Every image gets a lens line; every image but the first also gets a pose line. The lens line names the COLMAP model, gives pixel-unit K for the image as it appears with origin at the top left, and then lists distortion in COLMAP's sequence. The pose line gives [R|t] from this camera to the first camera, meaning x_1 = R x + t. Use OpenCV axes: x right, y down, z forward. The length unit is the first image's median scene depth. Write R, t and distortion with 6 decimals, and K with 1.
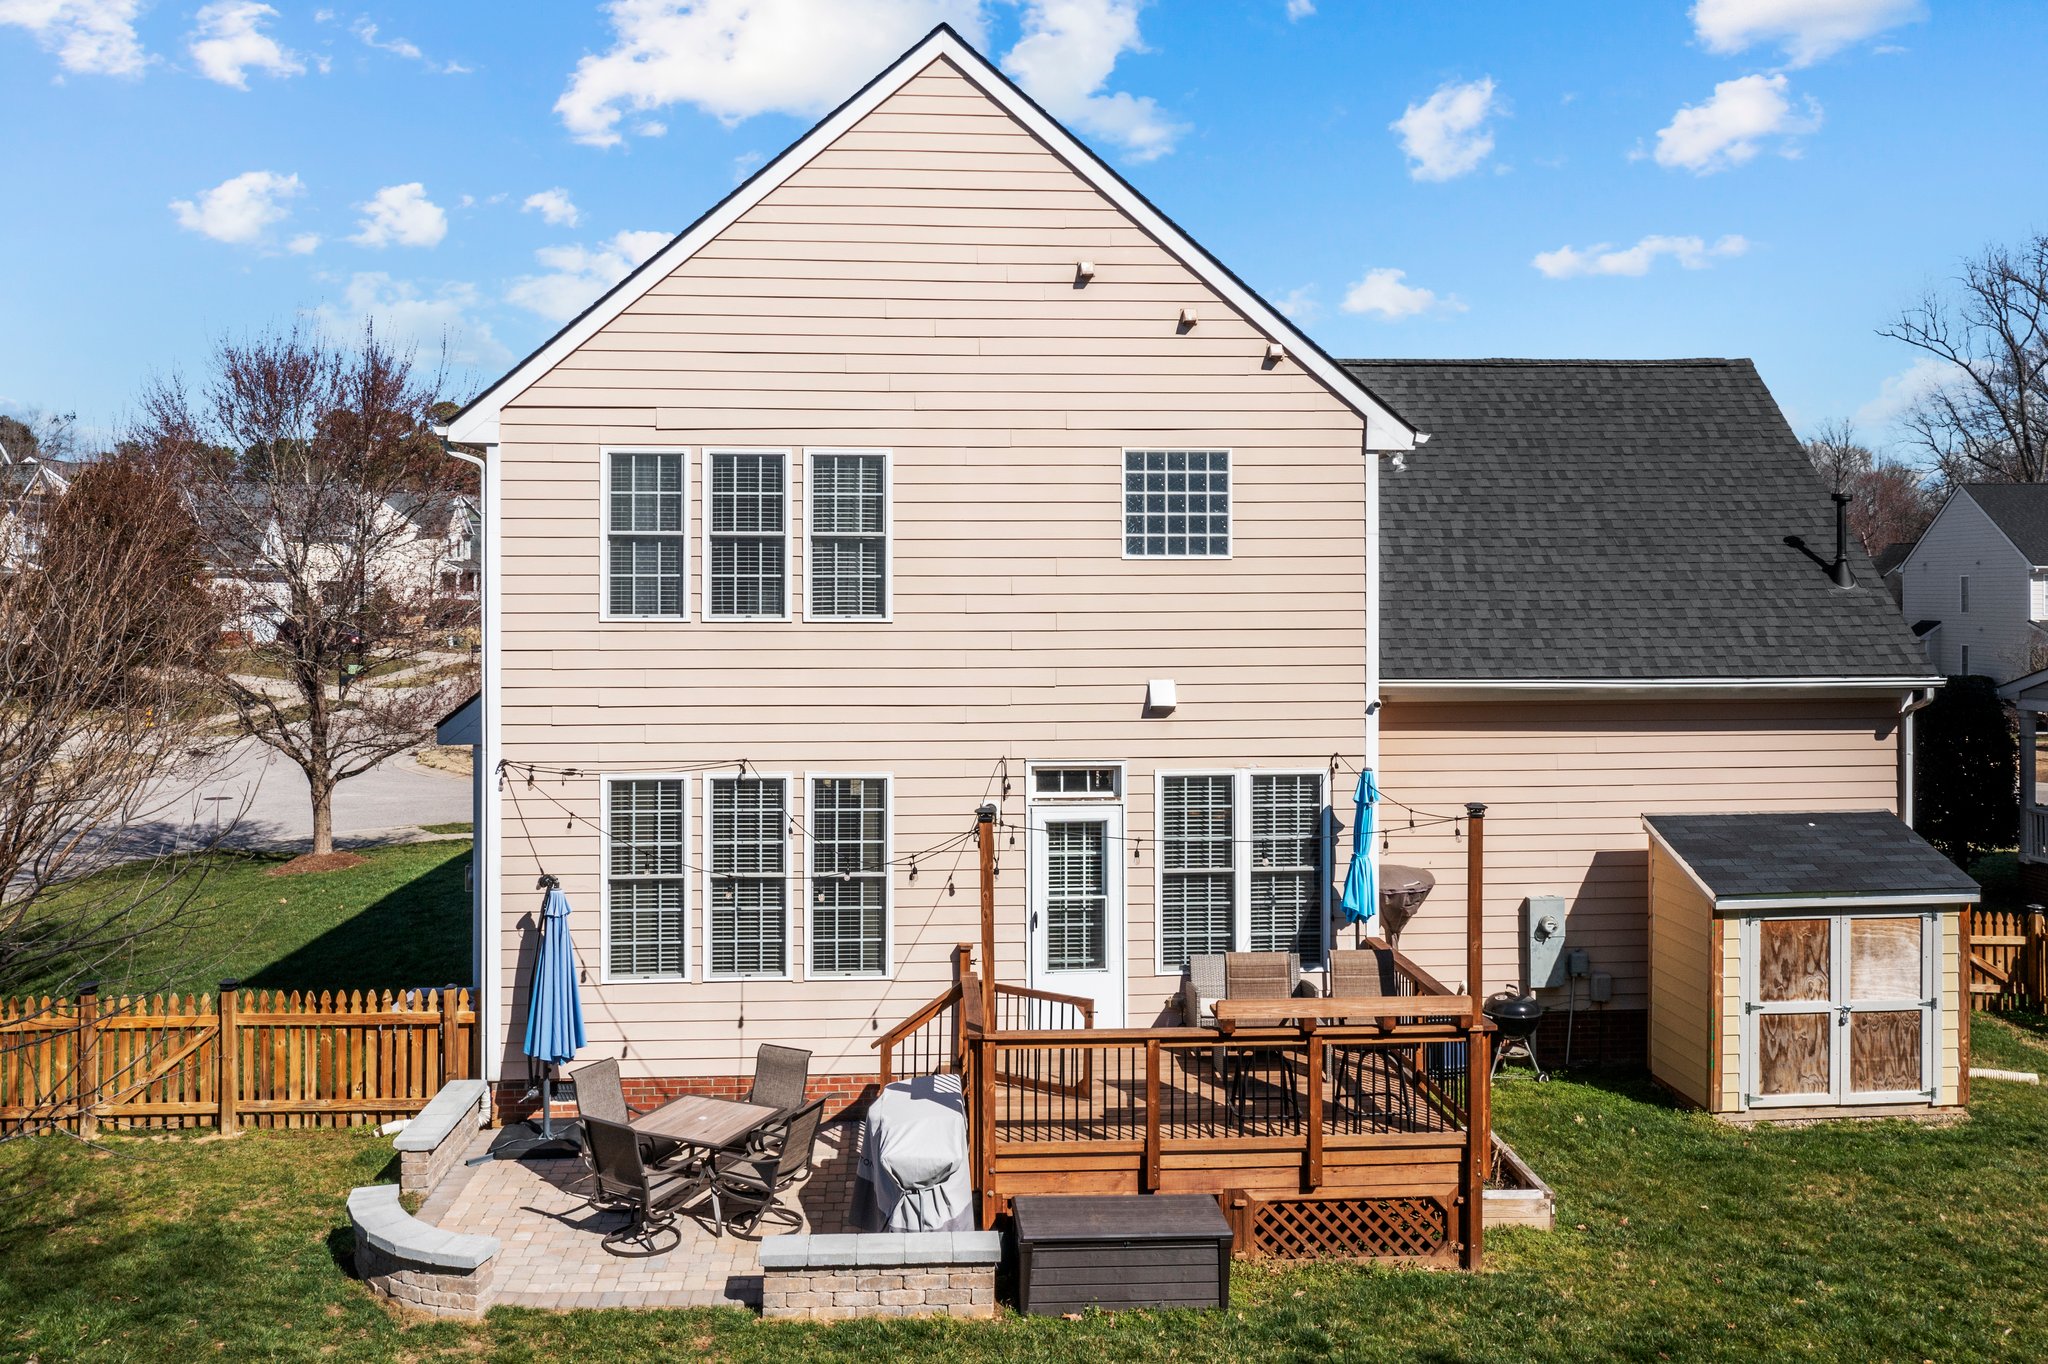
lens RADIAL K [[1627.3, 0, 1025.8], [0, 1627.3, 604.2], [0, 0, 1]] dist [0.000612, -0.012715]
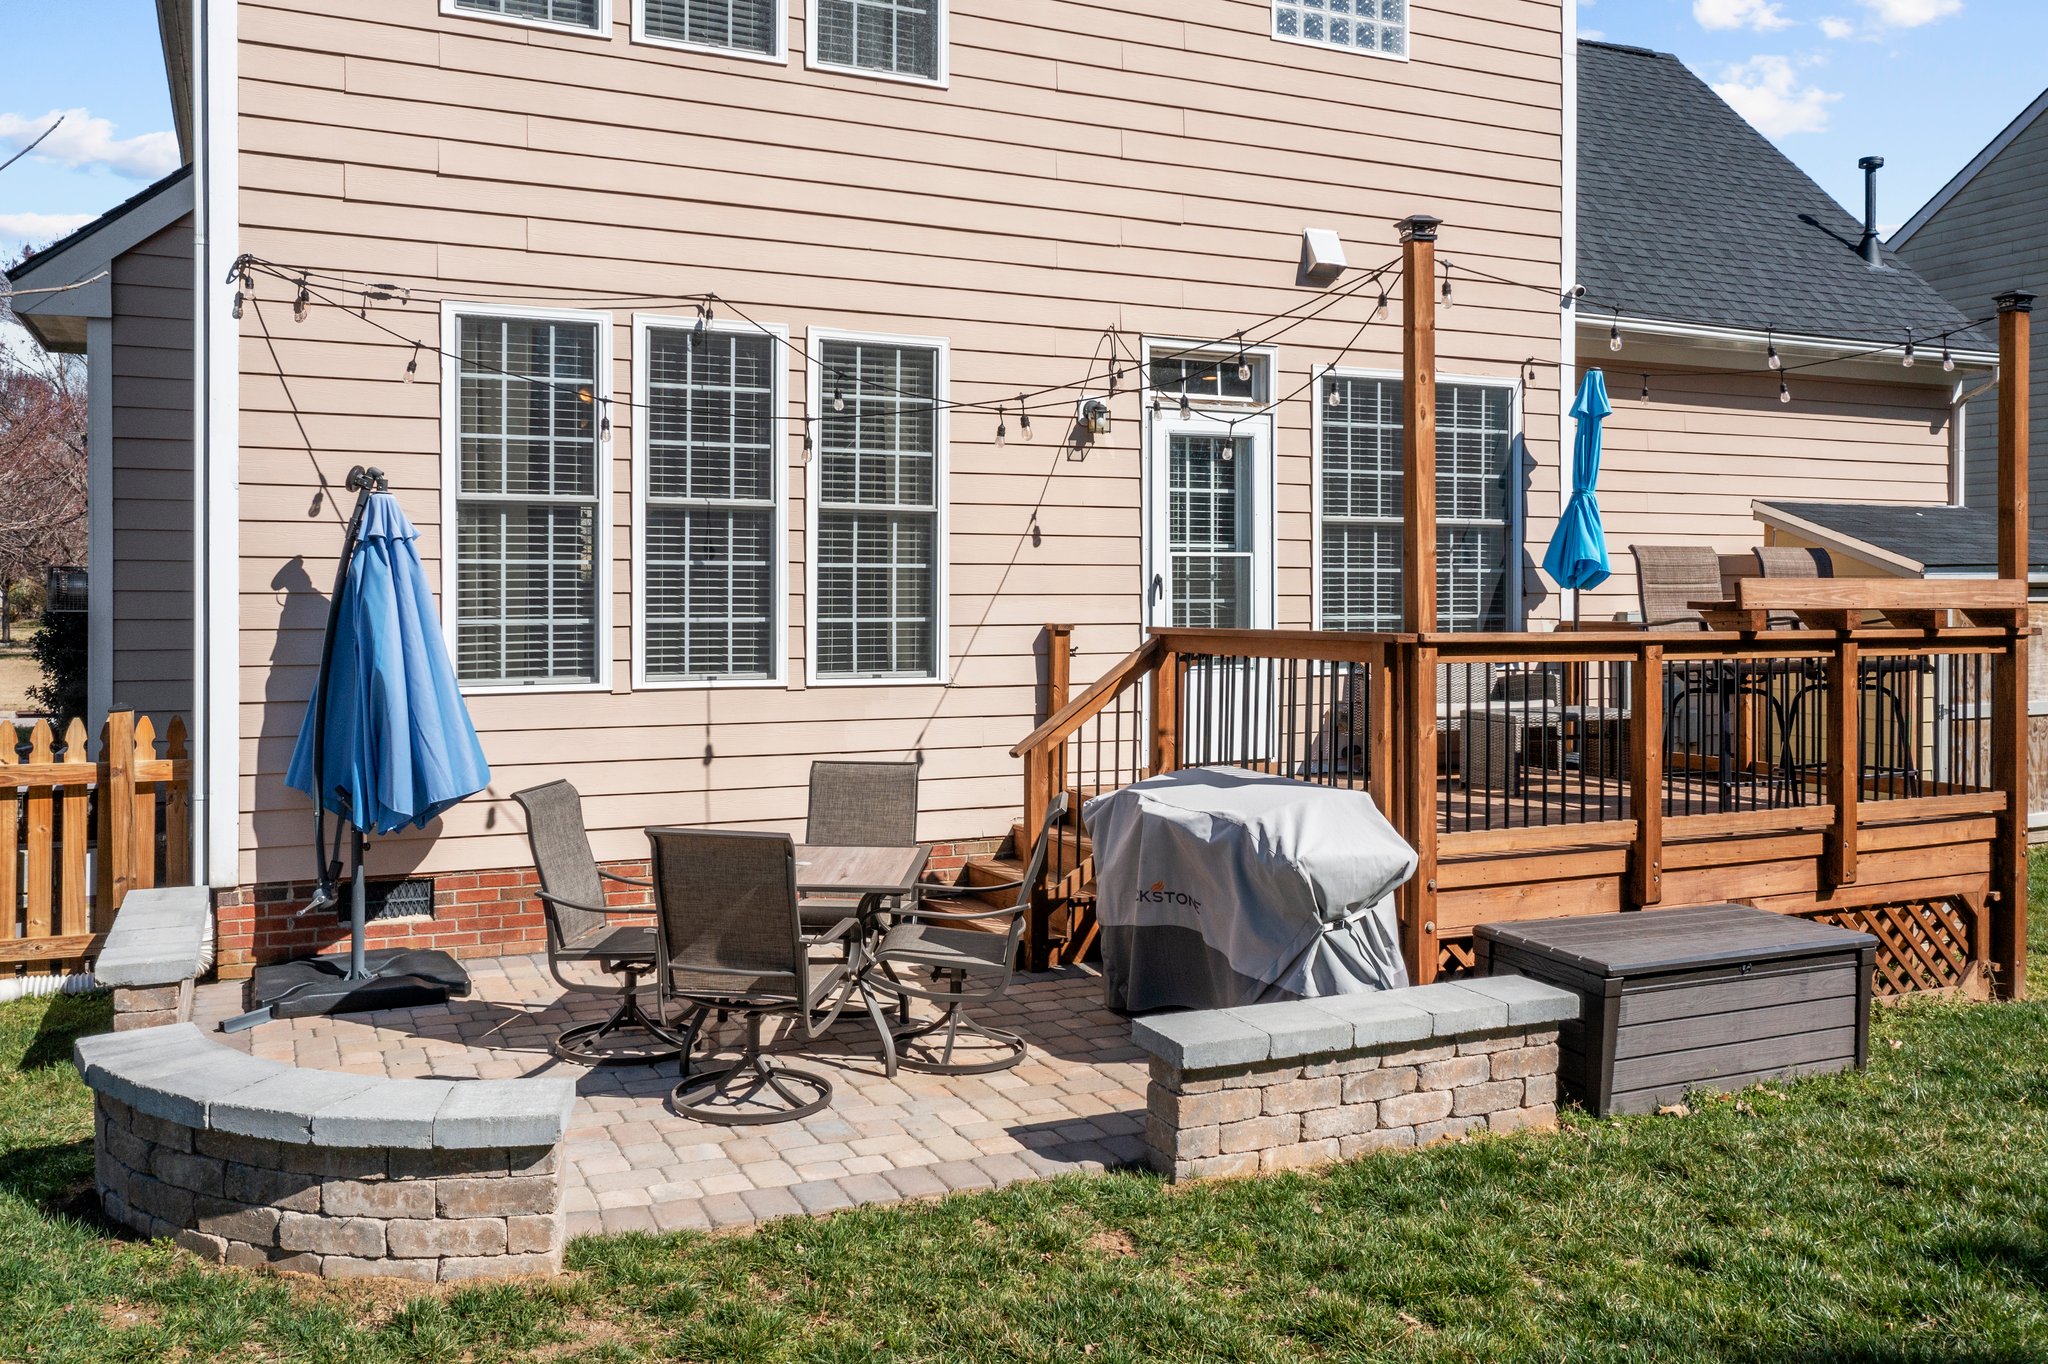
lens RADIAL K [[1627.3, 0, 1025.8], [0, 1627.3, 604.2], [0, 0, 1]] dist [0.000612, -0.012715]
pose [[0.932776, -0.000001, 0.360456, -0.272915], [0.000020, 1.000000, -0.000050, 0.202232], [-0.360456, 0.000054, 0.932776, 0.430520]]
